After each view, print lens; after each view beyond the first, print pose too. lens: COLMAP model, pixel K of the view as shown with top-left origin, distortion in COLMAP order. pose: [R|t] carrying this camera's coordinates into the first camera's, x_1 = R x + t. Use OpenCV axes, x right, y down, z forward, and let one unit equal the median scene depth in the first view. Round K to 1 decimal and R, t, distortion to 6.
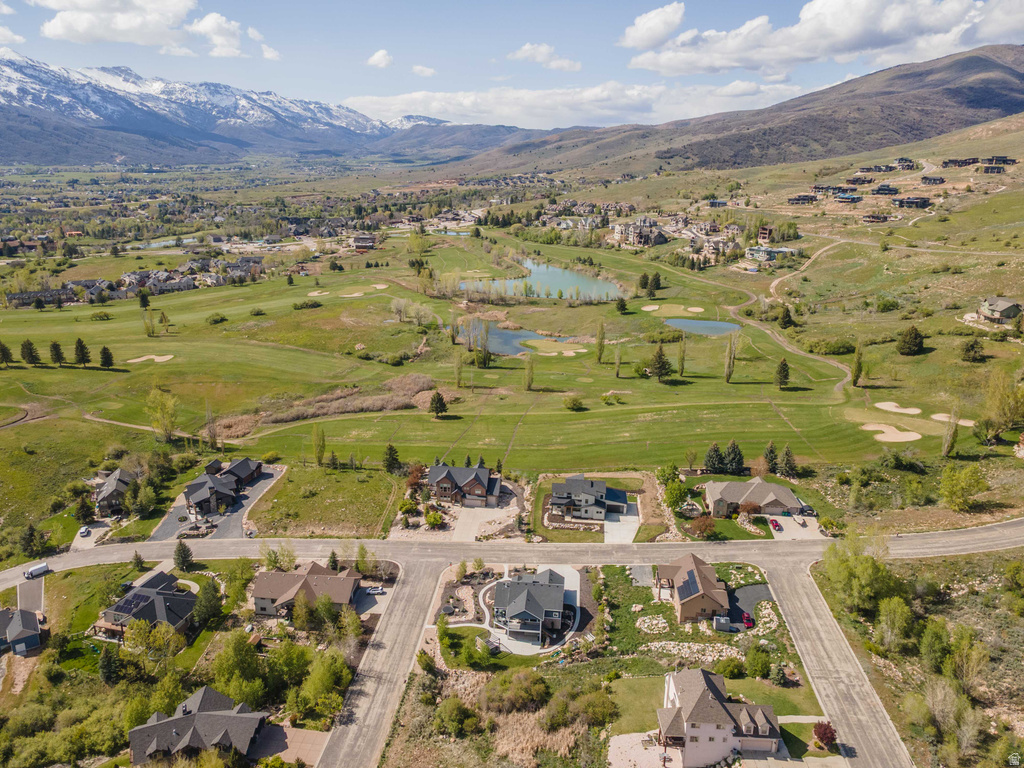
lens RADIAL K [[747.8, 0, 503.0], [0, 747.8, 383.0], [0, 0, 1]] dist [0.053474, 0.002604]
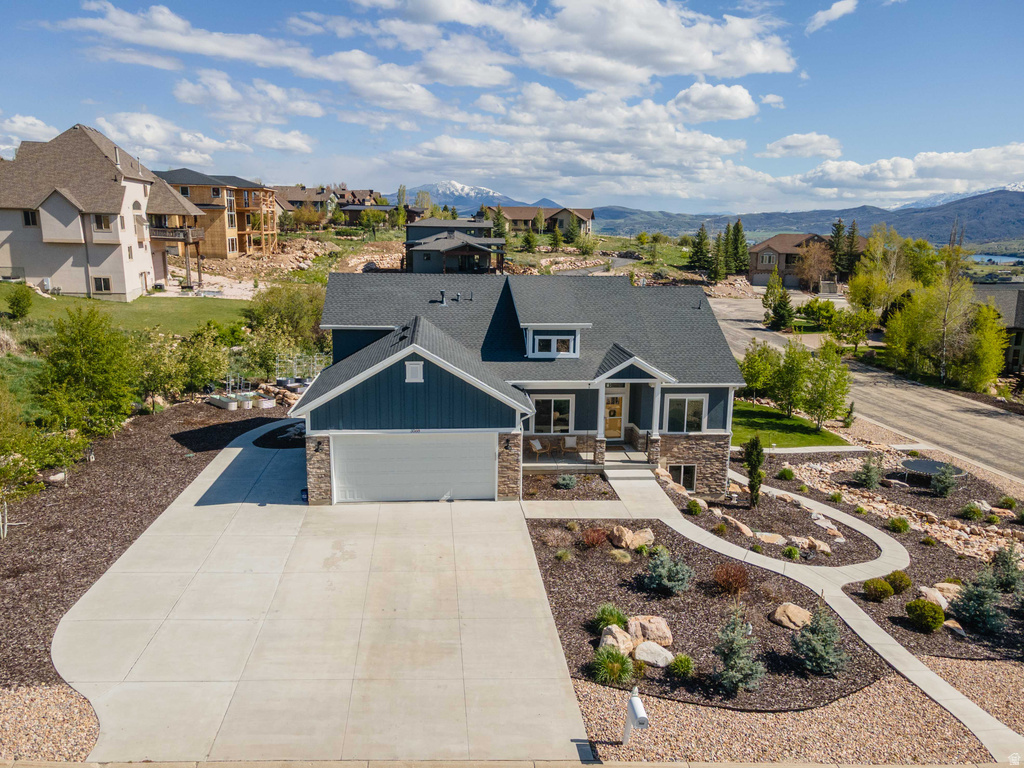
lens RADIAL K [[761.0, 0, 517.0], [0, 761.0, 384.8], [0, 0, 1]] dist [0.005842, 0.066783]
pose [[-0.976987, 0.011382, -0.212993, 0.044655], [-0.093622, 0.874359, 0.476162, 0.118665], [0.191652, 0.485145, -0.853173, 0.684707]]
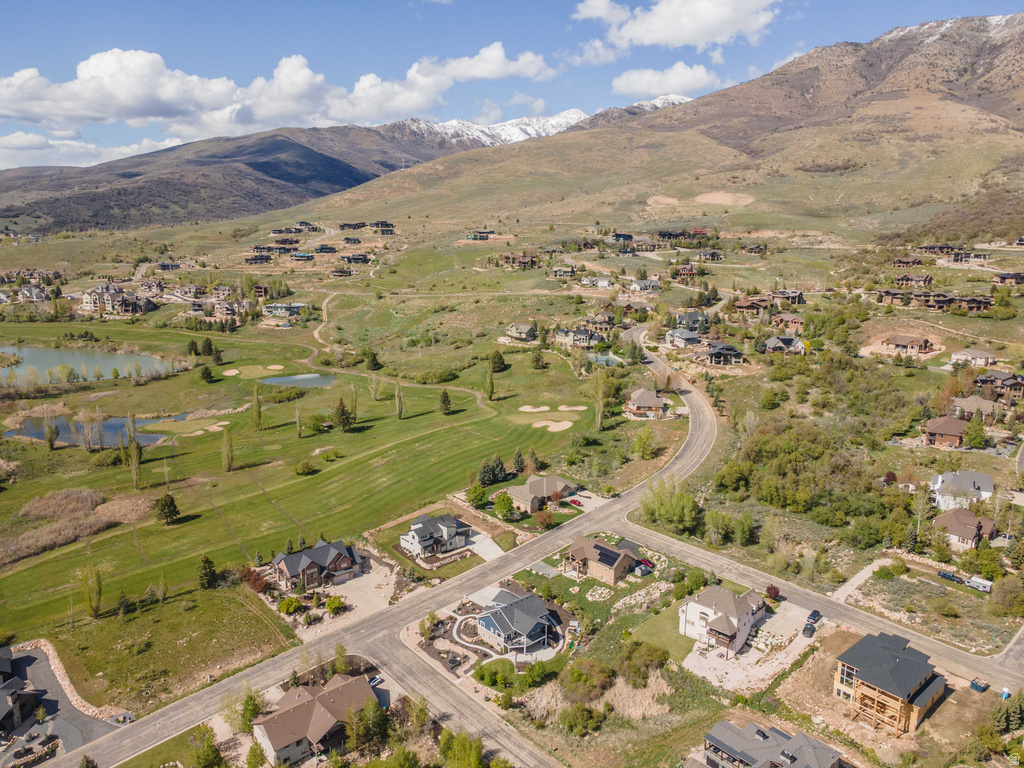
lens RADIAL K [[748.2, 0, 502.4], [0, 748.2, 384.3], [0, 0, 1]] dist [0.064556, -0.044626]
pose [[0.675547, -0.164231, 0.718794, -0.422884], [0.216034, 0.976181, 0.020004, -0.043882], [-0.704958, 0.141770, 0.694935, 0.112486]]
